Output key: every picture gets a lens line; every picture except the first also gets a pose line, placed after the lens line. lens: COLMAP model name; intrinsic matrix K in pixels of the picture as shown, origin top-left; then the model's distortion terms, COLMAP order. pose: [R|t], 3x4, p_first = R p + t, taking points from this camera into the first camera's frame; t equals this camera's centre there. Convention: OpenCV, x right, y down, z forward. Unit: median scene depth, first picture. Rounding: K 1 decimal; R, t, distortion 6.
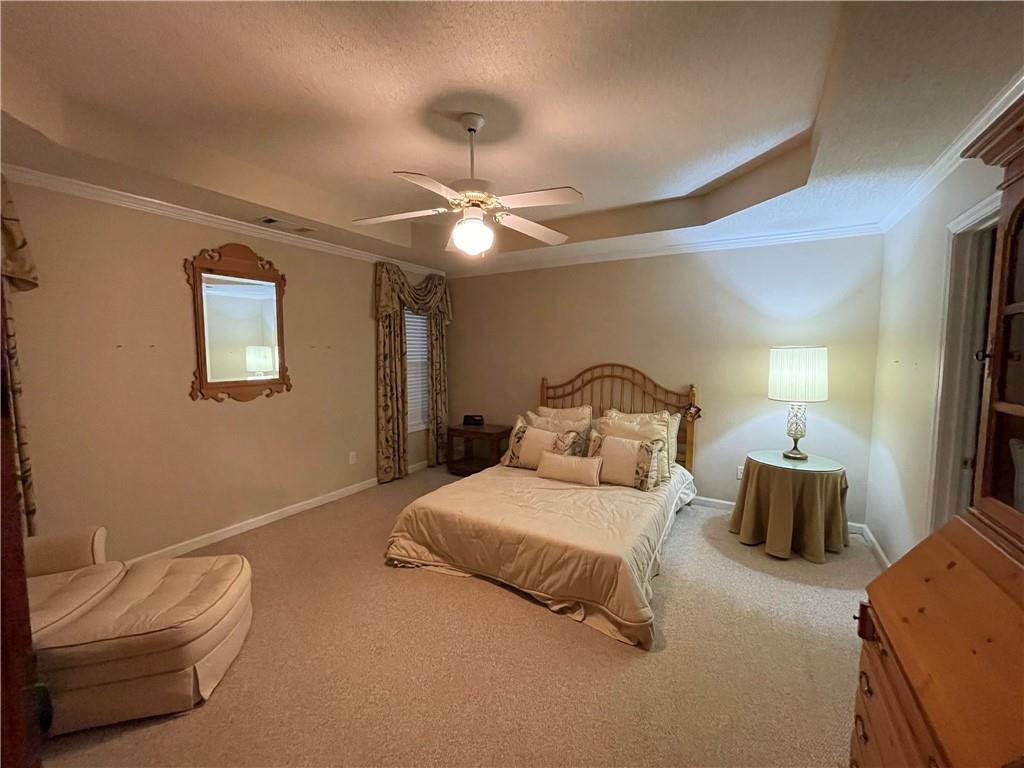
lens RADIAL K [[414.7, 0, 514.4], [0, 414.7, 382.7], [0, 0, 1]] dist [-0.000610, -0.000570]
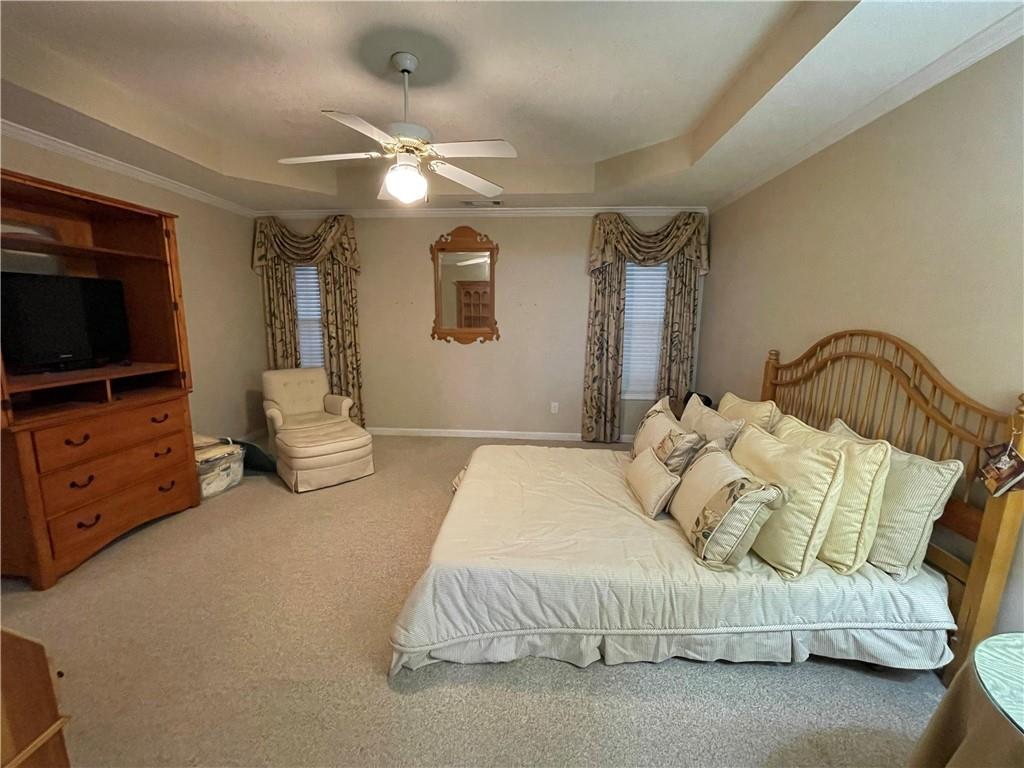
lens RADIAL K [[414.7, 0, 512.0], [0, 414.7, 385.3], [0, 0, 1]] dist [-0.000610, -0.000570]
pose [[0.436176, 0.156468, -0.886153, 0.481188], [-0.080039, 0.987609, 0.134987, -0.013479], [0.896295, 0.012049, 0.443295, 0.393353]]
